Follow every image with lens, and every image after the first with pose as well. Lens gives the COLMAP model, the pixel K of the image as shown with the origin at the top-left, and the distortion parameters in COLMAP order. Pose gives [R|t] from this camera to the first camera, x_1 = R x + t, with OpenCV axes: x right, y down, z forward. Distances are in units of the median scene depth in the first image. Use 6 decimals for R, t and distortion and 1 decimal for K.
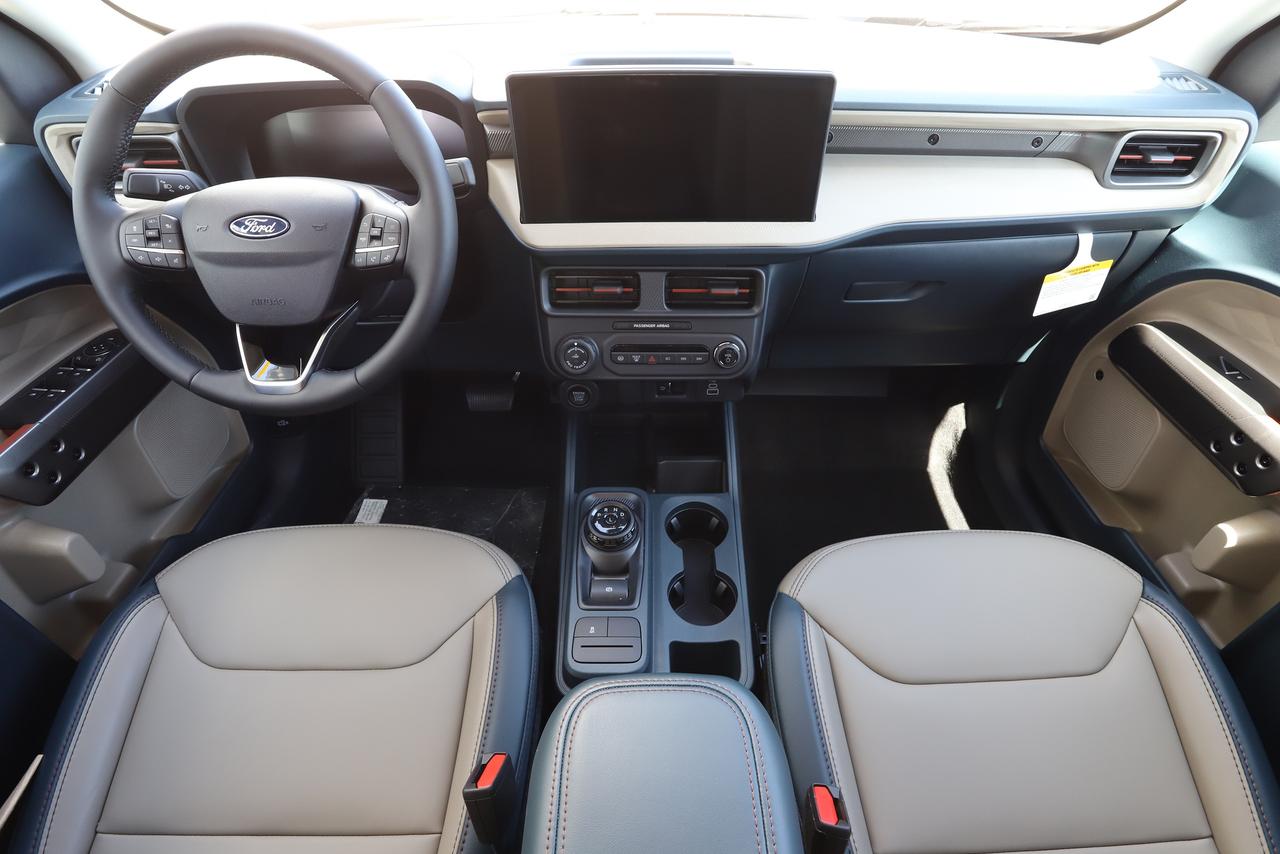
lens RADIAL K [[654.5, 0, 640.0], [0, 654.5, 427.0], [0, 0, 1]] dist [-0.080398, 0.037416]
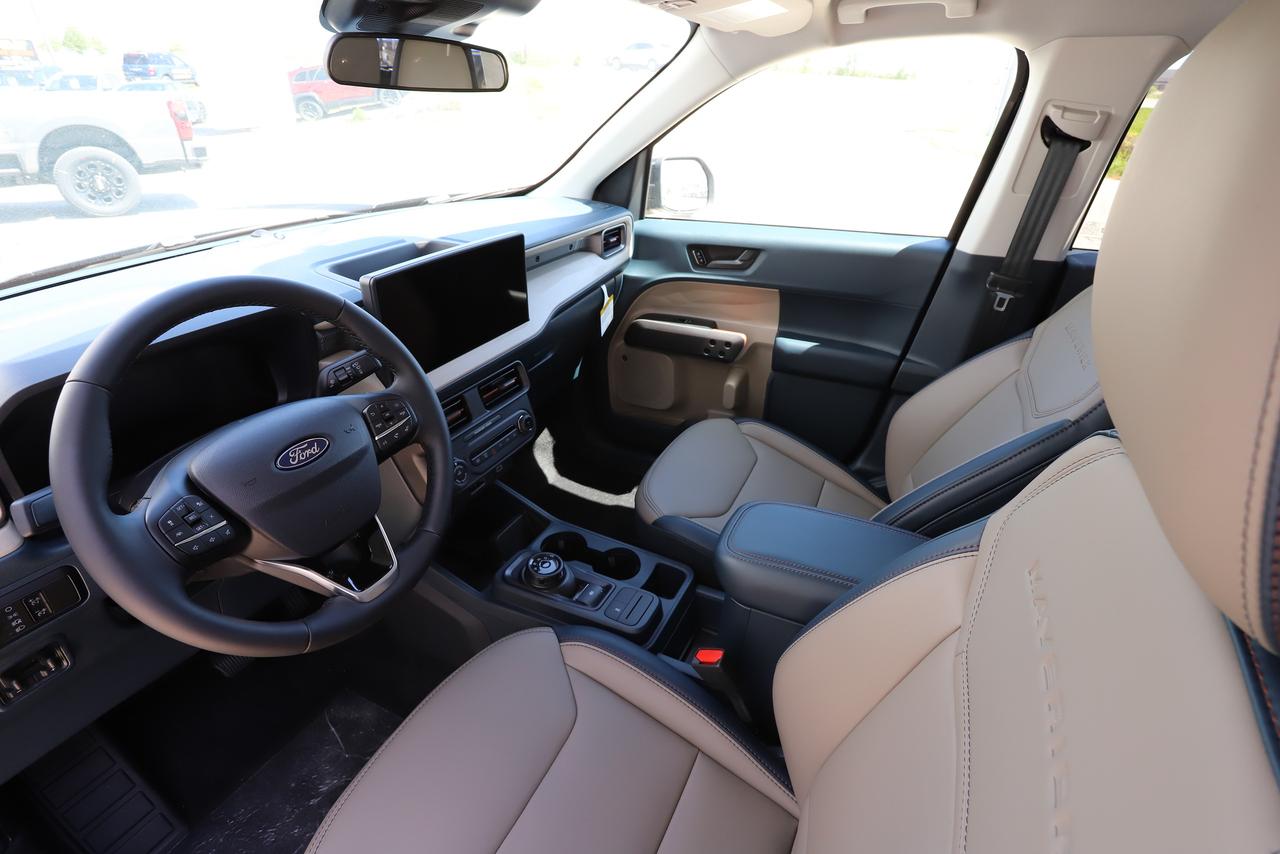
lens RADIAL K [[629.9, 0, 640.0], [0, 629.9, 427.0], [0, 0, 1]] dist [0.000051, 0.000015]
pose [[0.439598, -0.421192, 0.793317, -0.931184], [0.581154, 0.806817, 0.106327, -0.114360], [-0.684846, 0.414298, 0.599452, 0.003032]]
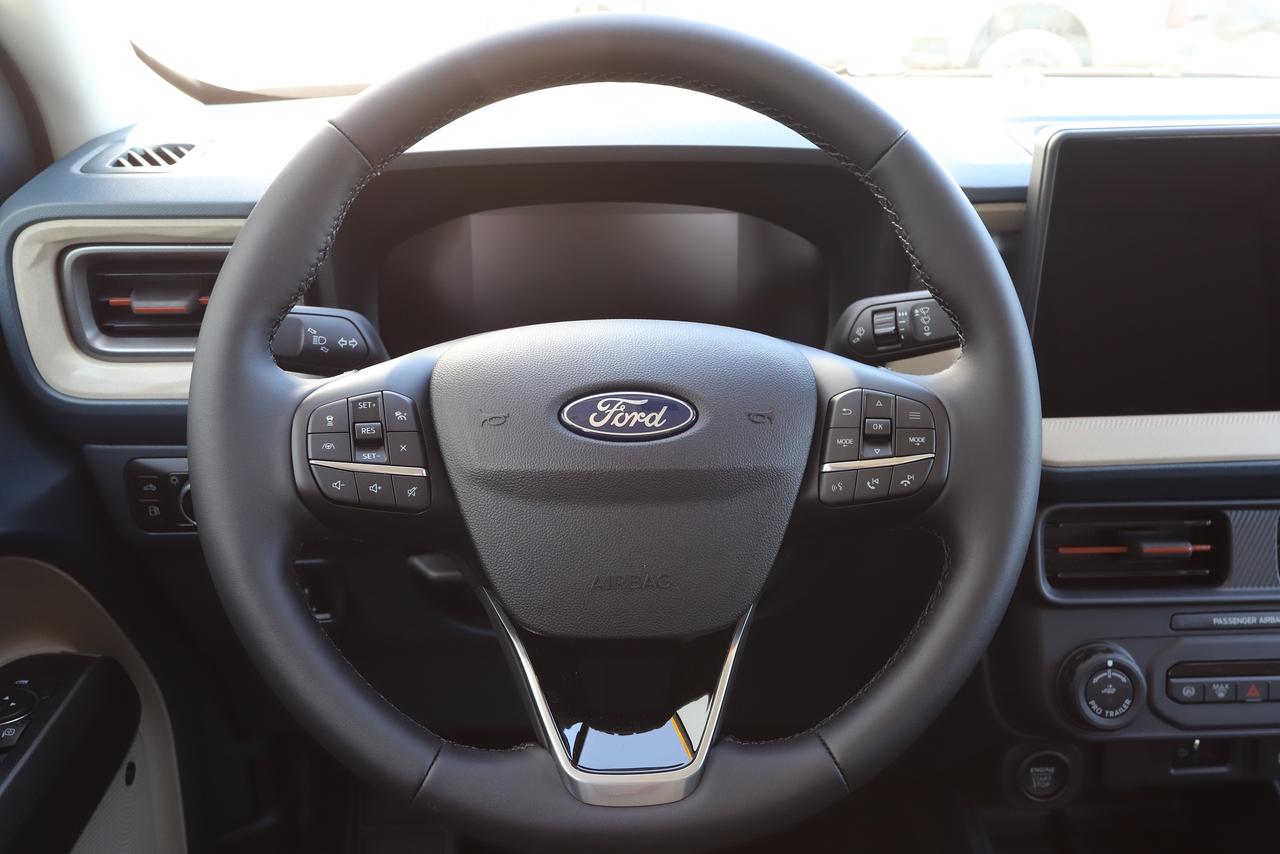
lens RADIAL K [[1121.7, 0, 638.2], [0, 1121.7, 395.3], [0, 0, 1]] dist [0.031253, 0.002007]
pose [[0.996786, -0.015552, 0.078584, -0.533507], [0.041827, 0.937680, -0.344973, -0.043646], [-0.068321, 0.347151, 0.935317, 0.203466]]
